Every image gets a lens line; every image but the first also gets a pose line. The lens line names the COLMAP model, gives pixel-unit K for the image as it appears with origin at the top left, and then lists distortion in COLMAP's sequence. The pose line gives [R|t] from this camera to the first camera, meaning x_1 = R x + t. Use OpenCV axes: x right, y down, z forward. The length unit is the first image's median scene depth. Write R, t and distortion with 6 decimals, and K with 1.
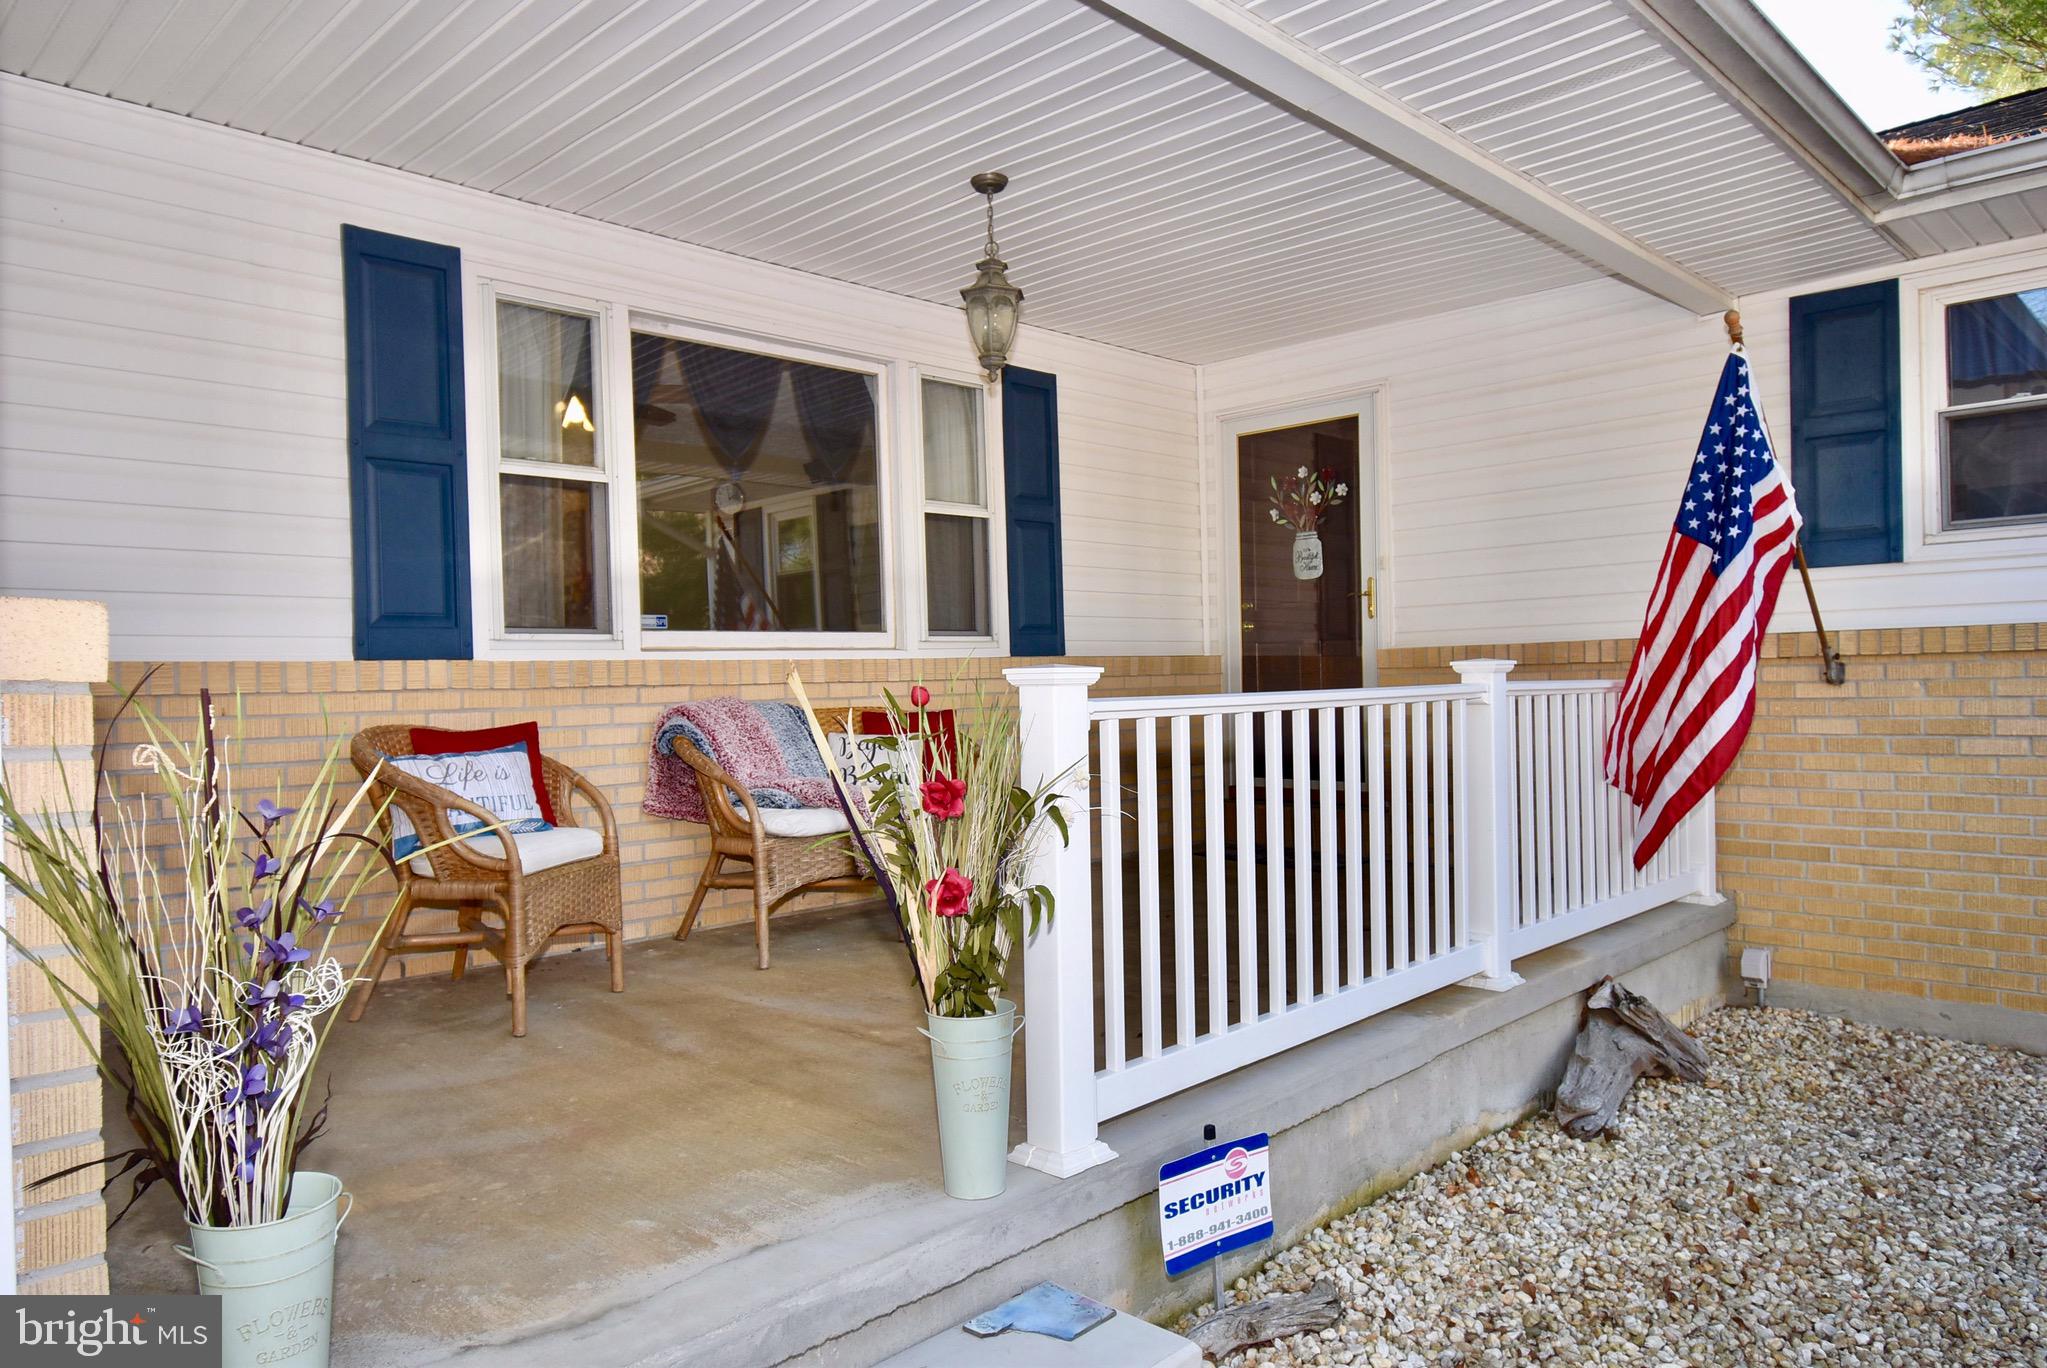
lens RADIAL K [[1339.9, 0, 1023.5], [0, 1339.9, 684.0], [0, 0, 1]] dist [-0.007139, -0.000441]
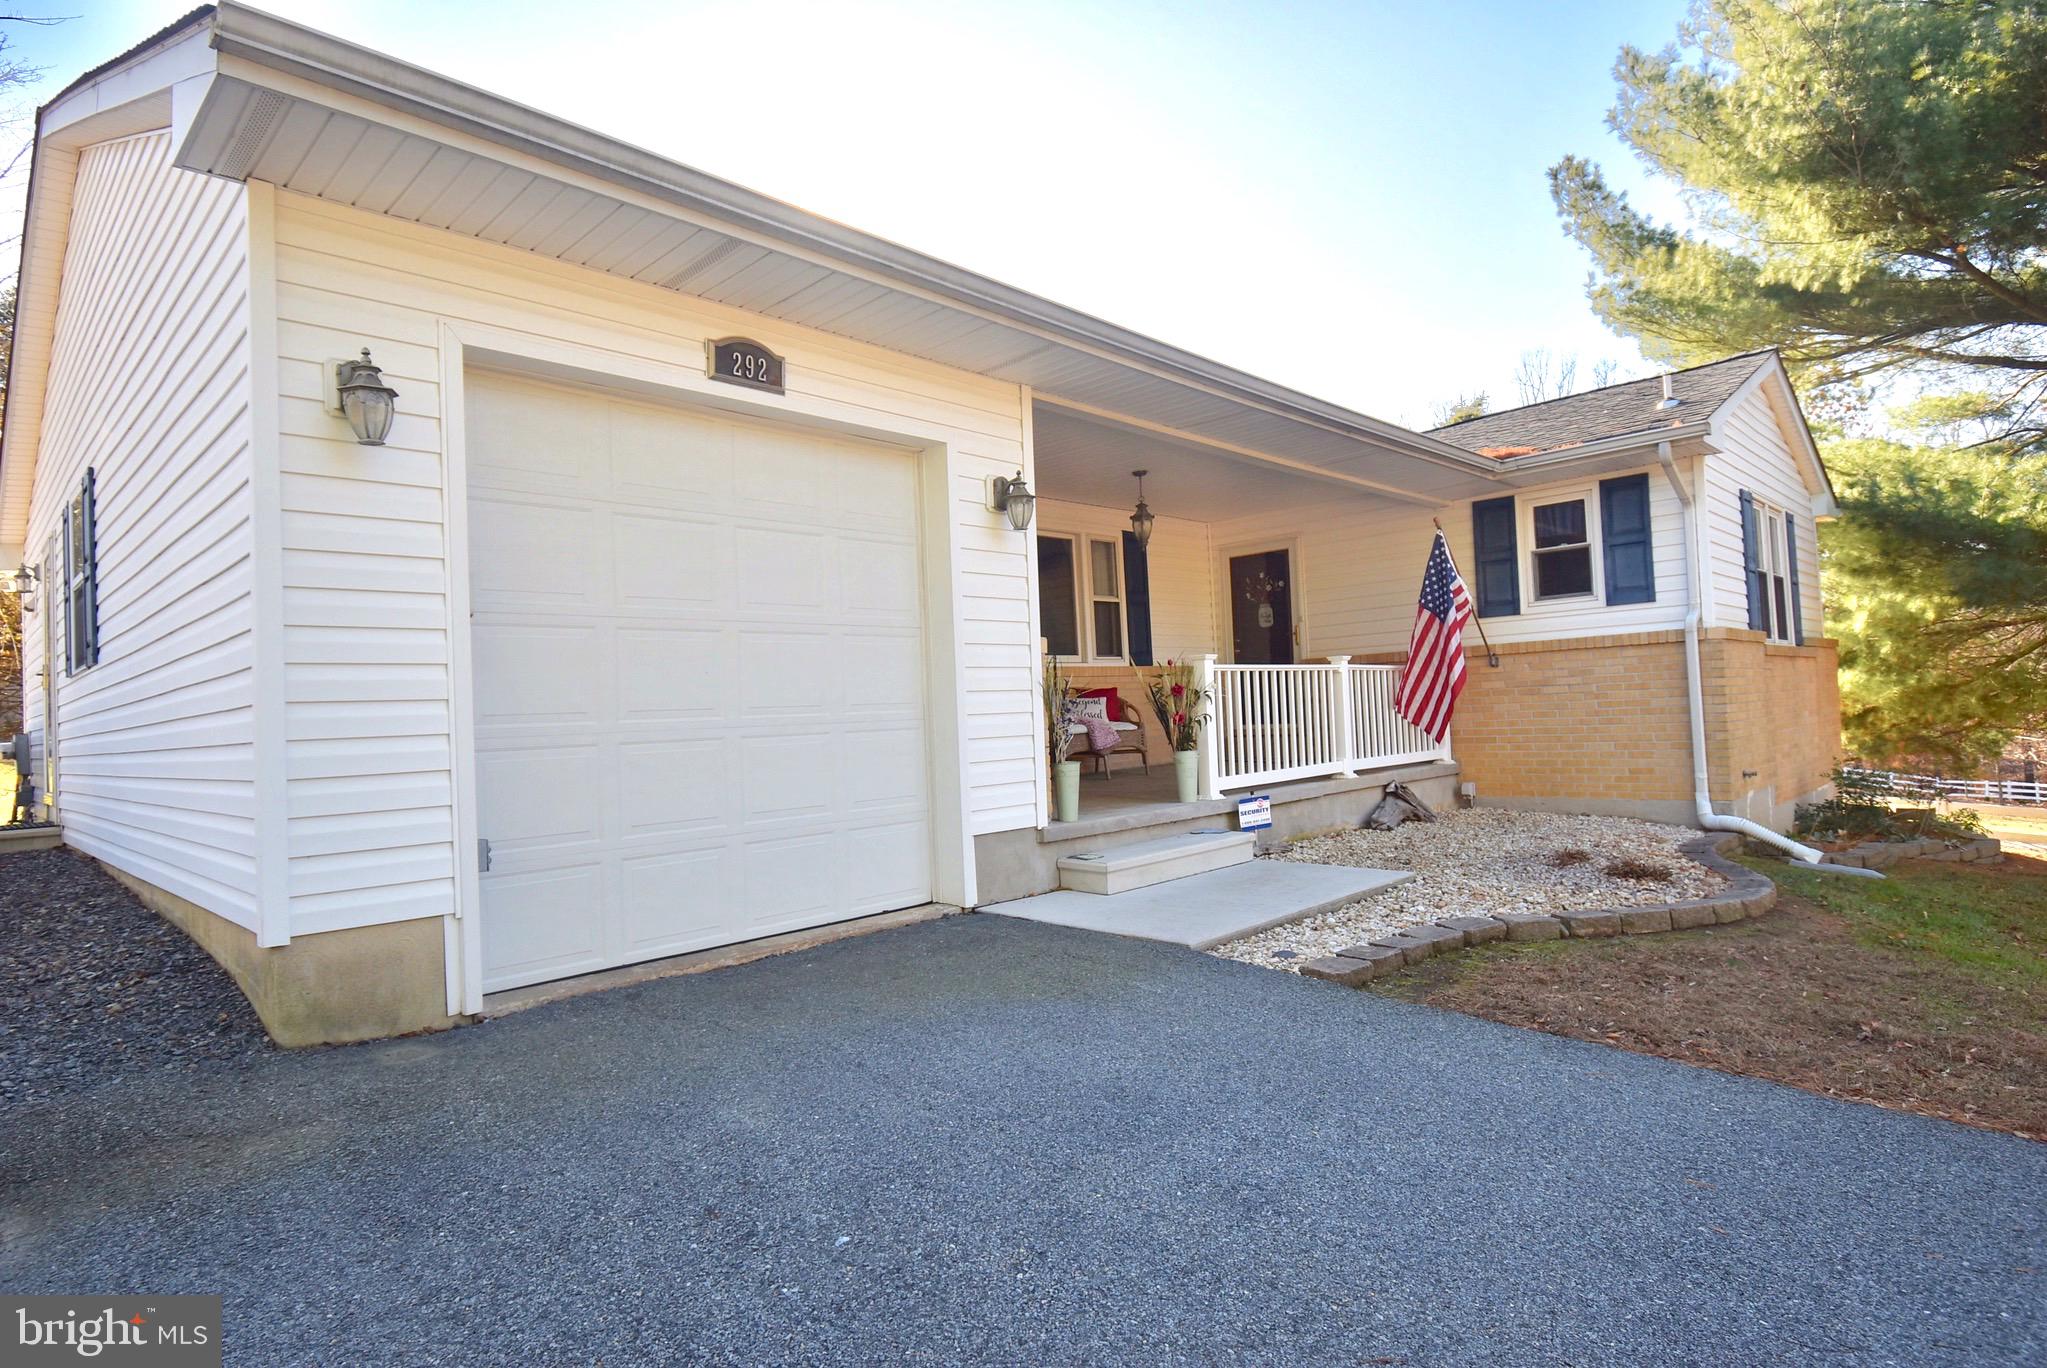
lens RADIAL K [[1098.8, 0, 1023.5], [0, 1098.8, 684.0], [0, 0, 1]] dist [0.002624, 0.000097]
pose [[0.999687, -0.024158, 0.006511, -0.244926], [0.024346, 0.999236, -0.030559, 0.072153], [-0.005768, 0.030708, 0.999512, -0.963441]]
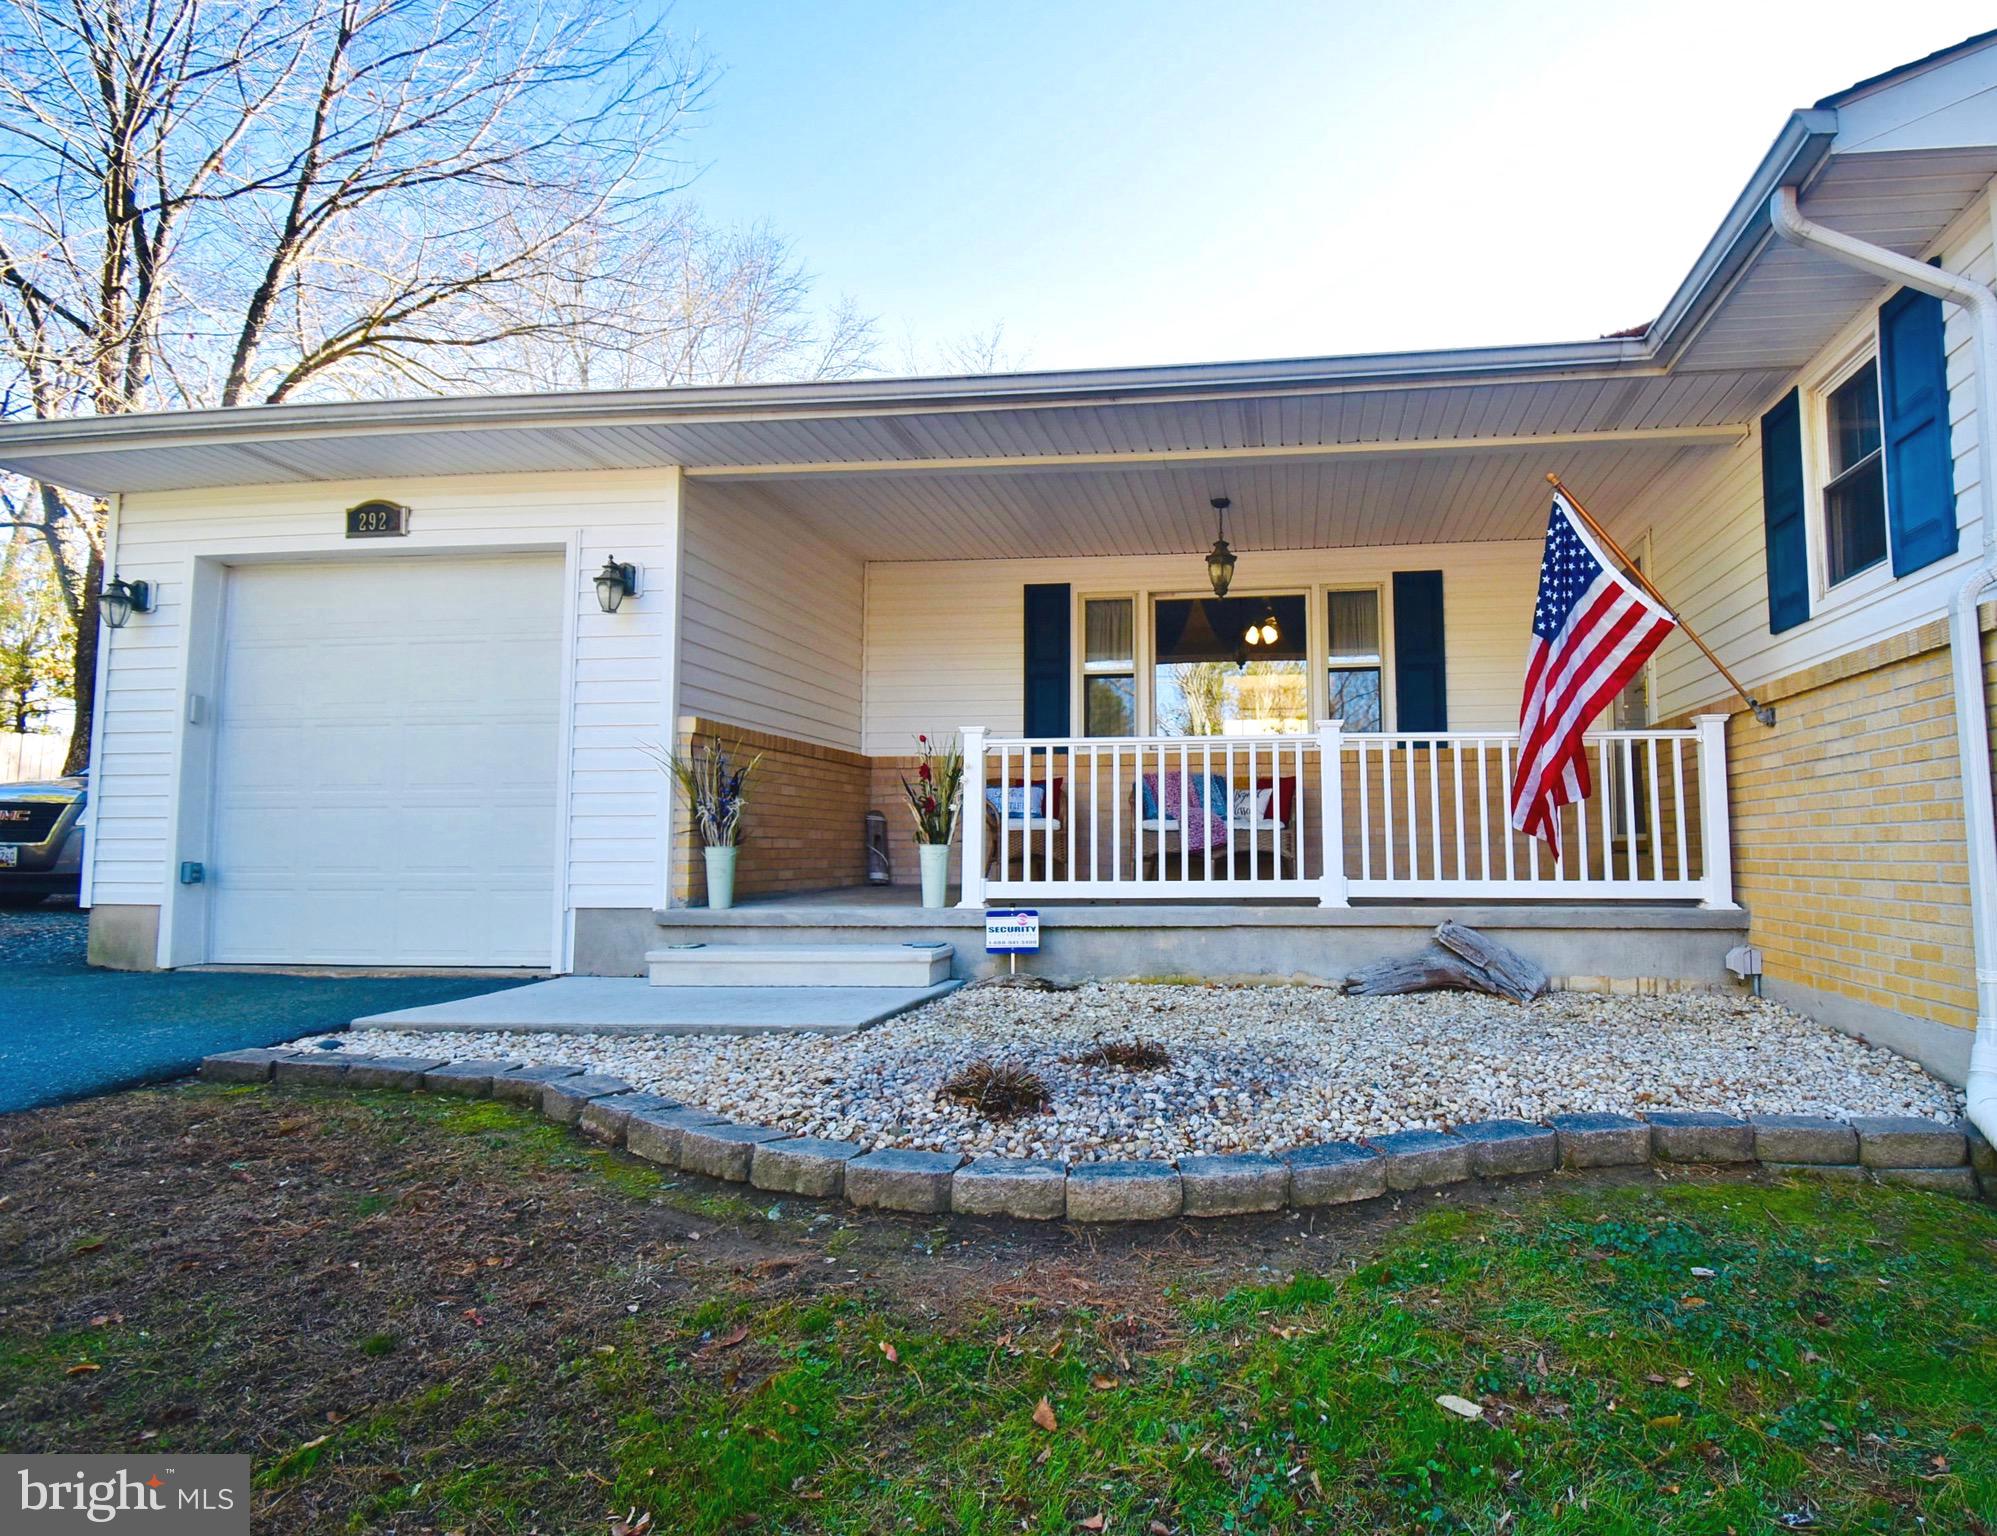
lens RADIAL K [[1082.1, 0, 1175.0], [0, 1082.1, 767.5], [0, 0, 1]] dist [-0.003010, -0.001944]
pose [[0.629222, -0.042704, -0.776052, 1.068911], [-0.008799, 0.998034, -0.062053, 0.107618], [0.777176, 0.045874, 0.627609, -0.039677]]
